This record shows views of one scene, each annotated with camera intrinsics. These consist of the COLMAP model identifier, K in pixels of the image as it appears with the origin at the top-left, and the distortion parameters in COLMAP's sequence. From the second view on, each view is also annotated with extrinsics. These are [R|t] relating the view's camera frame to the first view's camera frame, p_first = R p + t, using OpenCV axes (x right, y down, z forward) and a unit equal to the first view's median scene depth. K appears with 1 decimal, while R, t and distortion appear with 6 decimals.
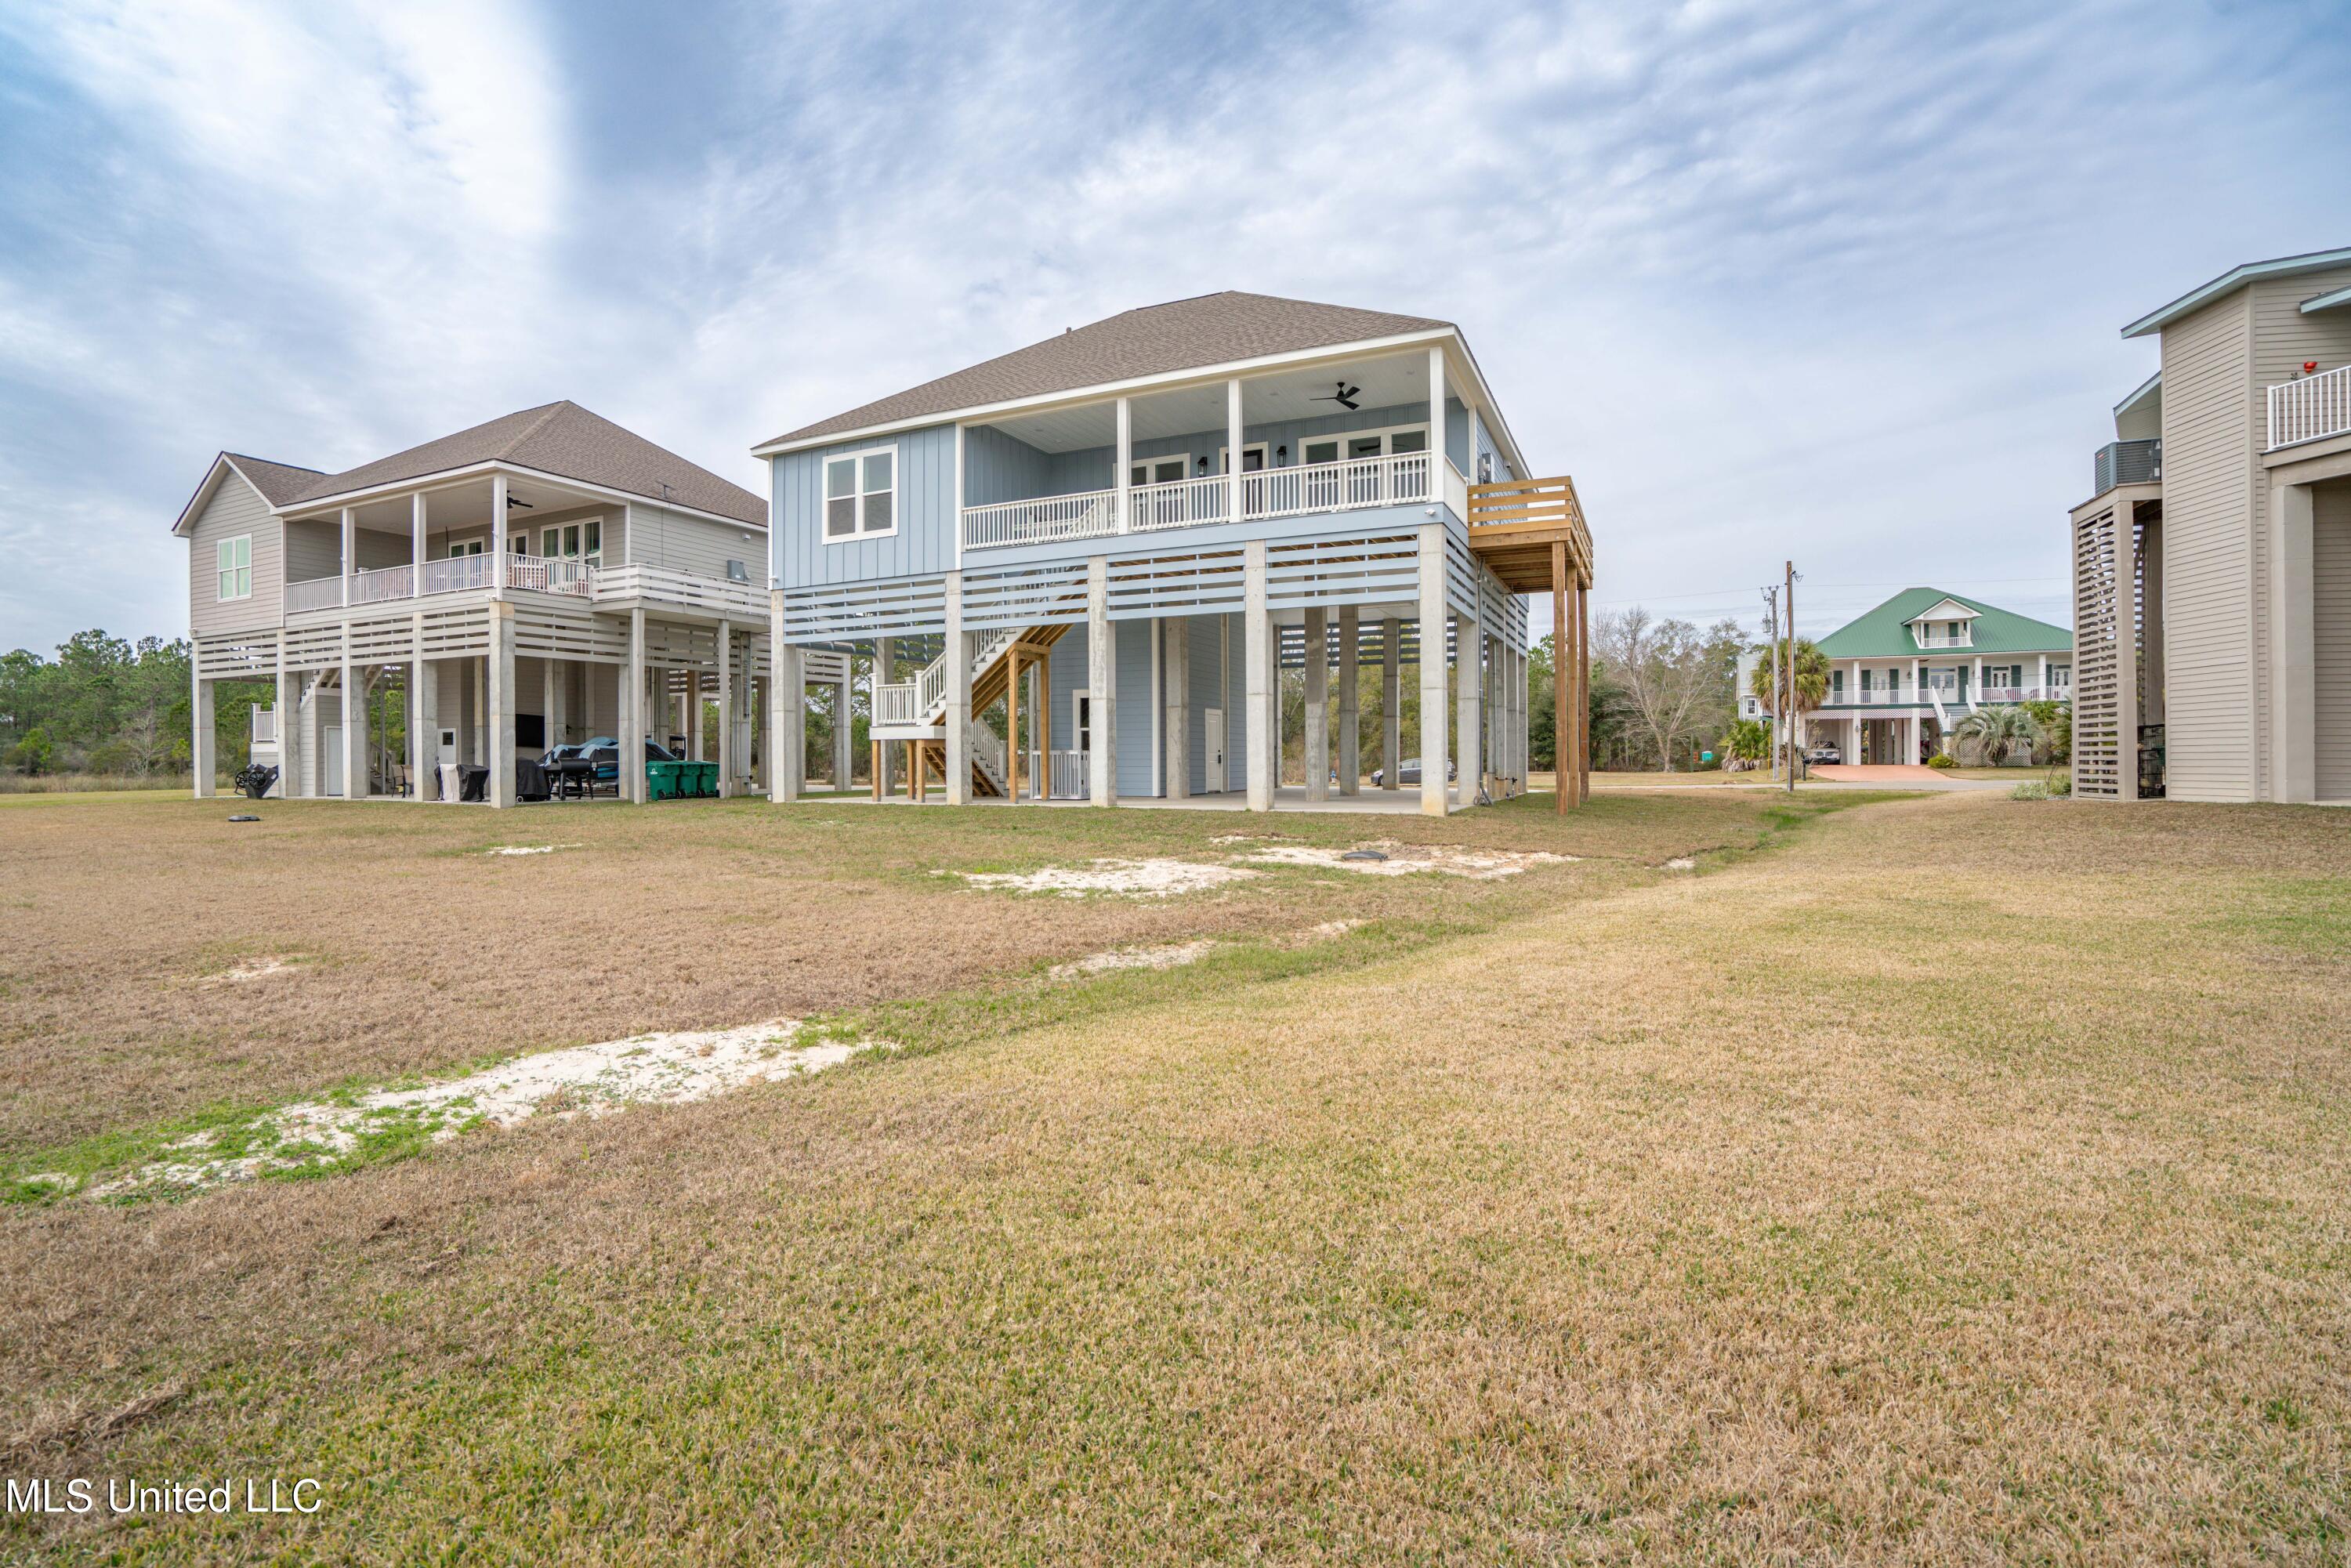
lens RADIAL K [[1070.0, 0, 1218.0], [0, 1070.0, 743.9], [0, 0, 1]] dist [-0.044121, 0.012900]
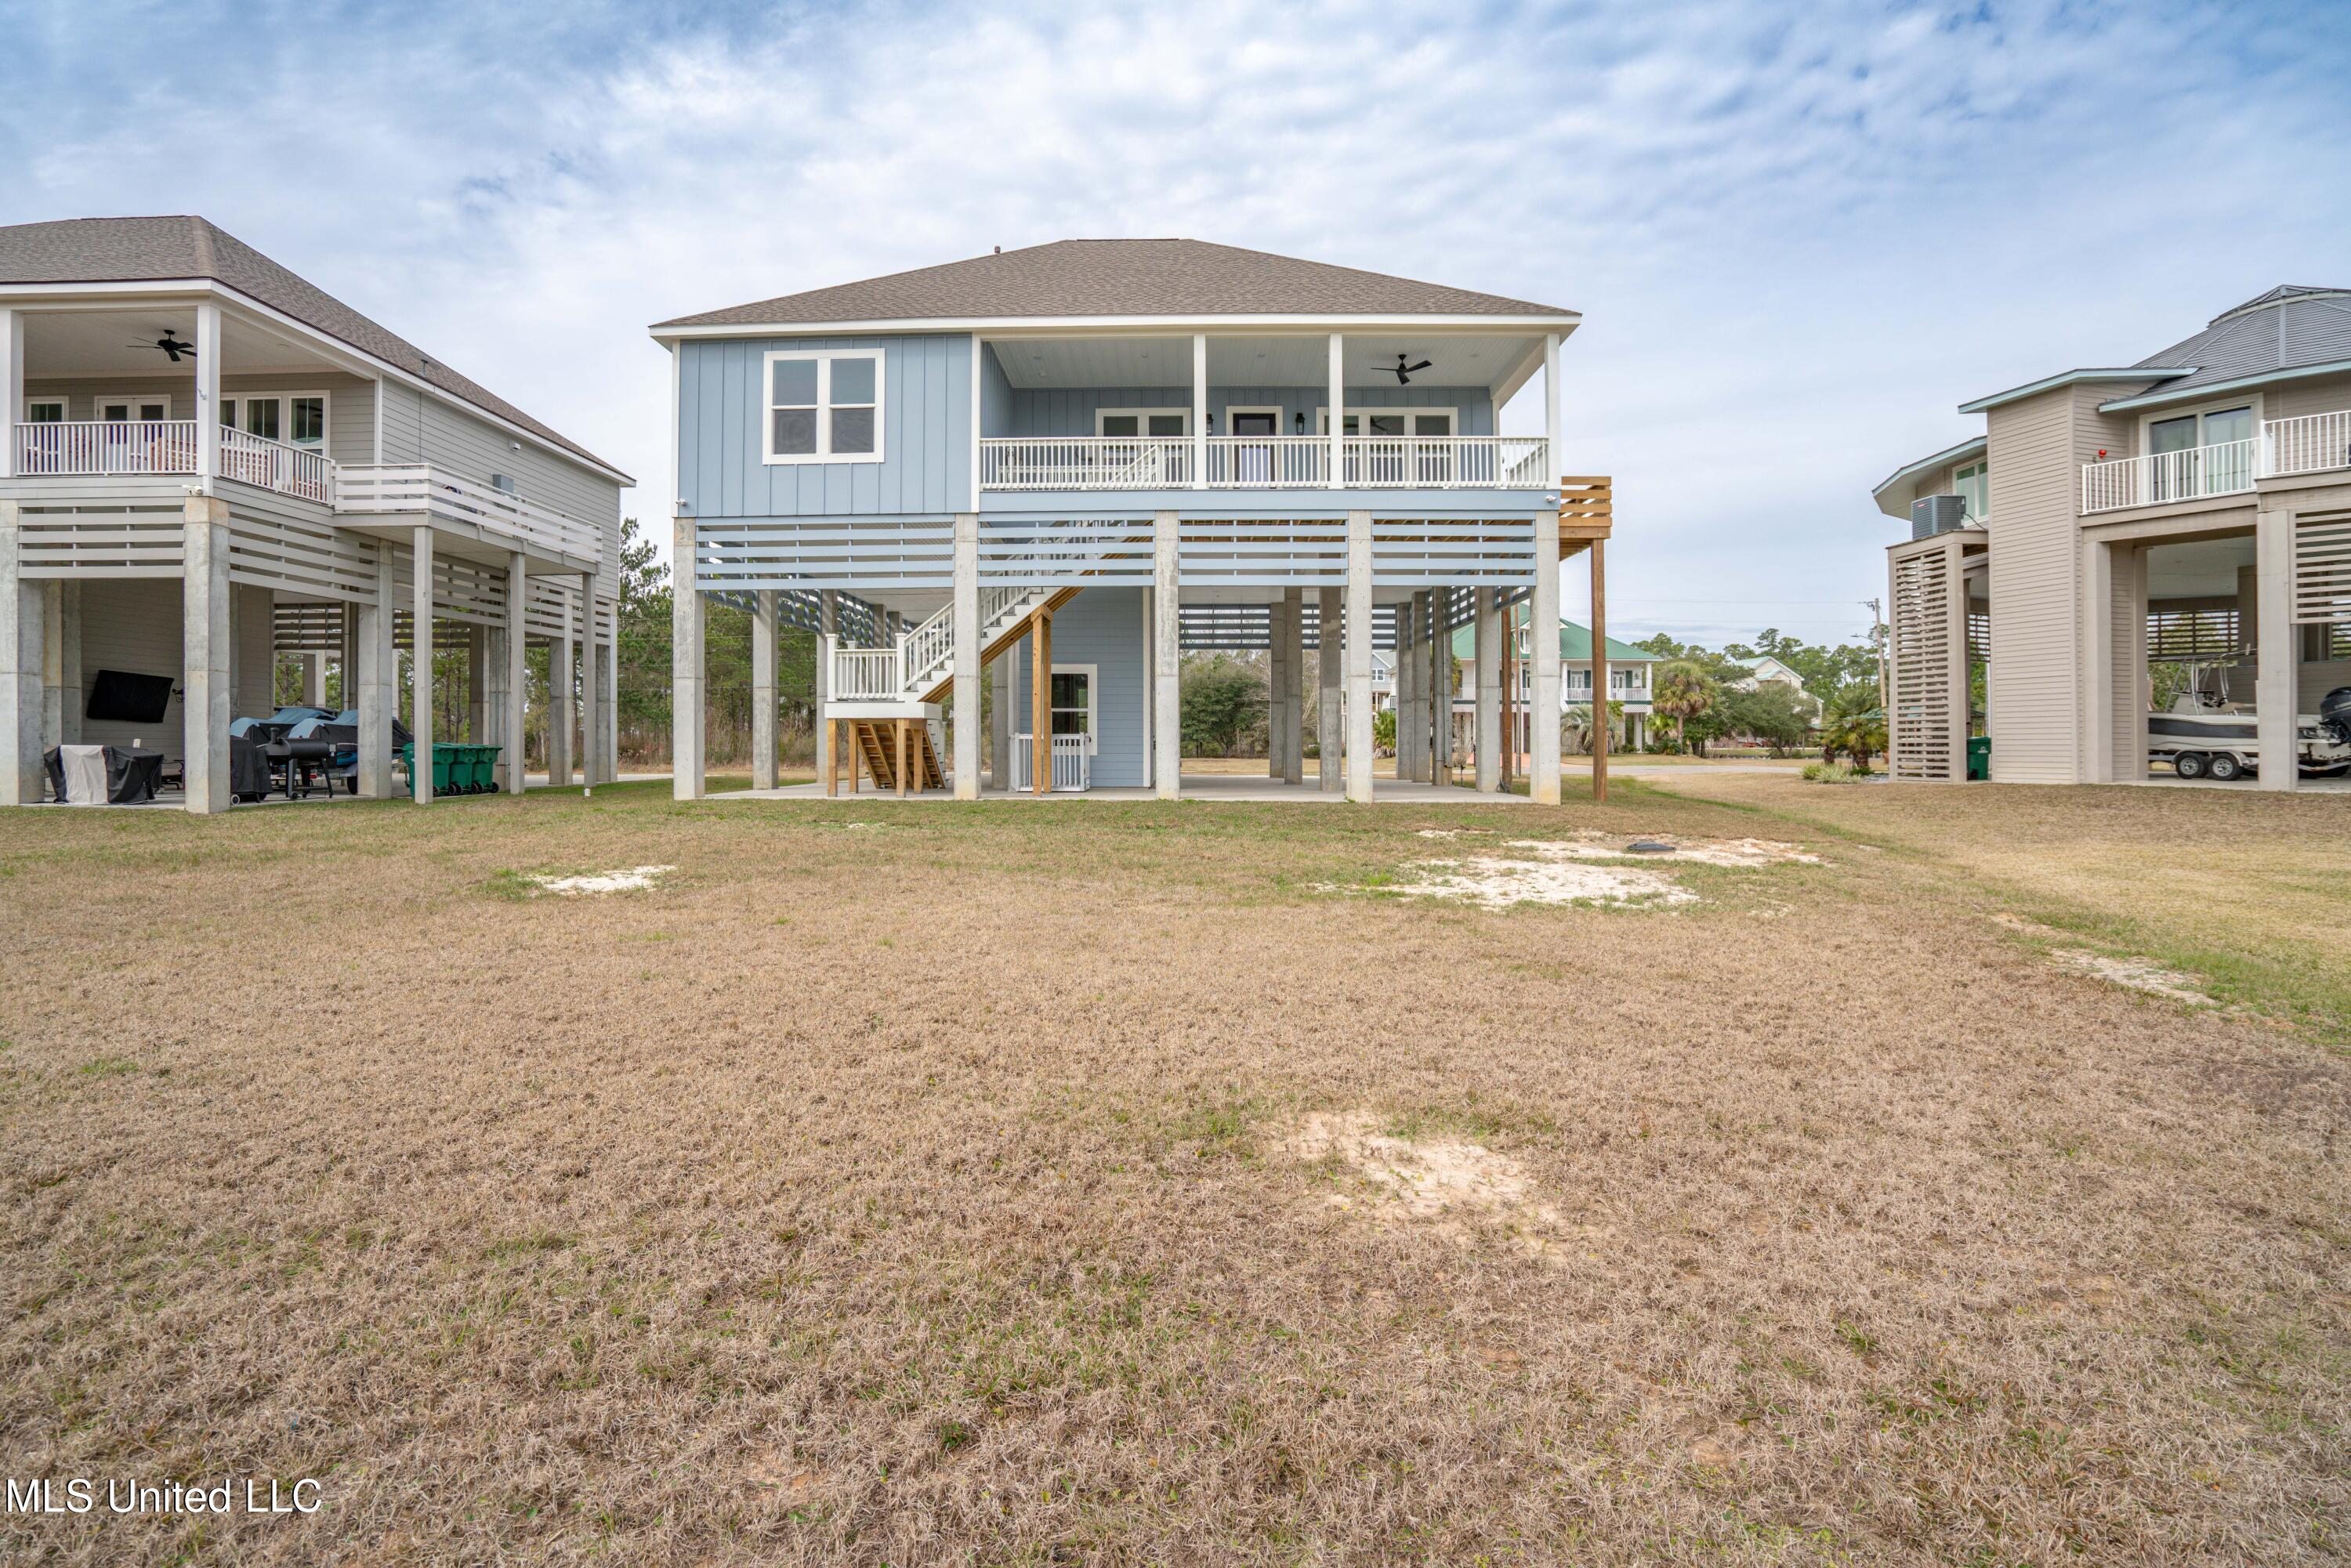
lens RADIAL K [[1070.0, 0, 1181.5], [0, 1070.0, 758.0], [0, 0, 1]] dist [-0.044121, 0.012900]
pose [[0.919868, 0.001908, 0.392223, -0.355384], [-0.011087, 0.999715, 0.021137, 0.006023], [-0.392071, -0.023791, 0.919627, 0.148296]]
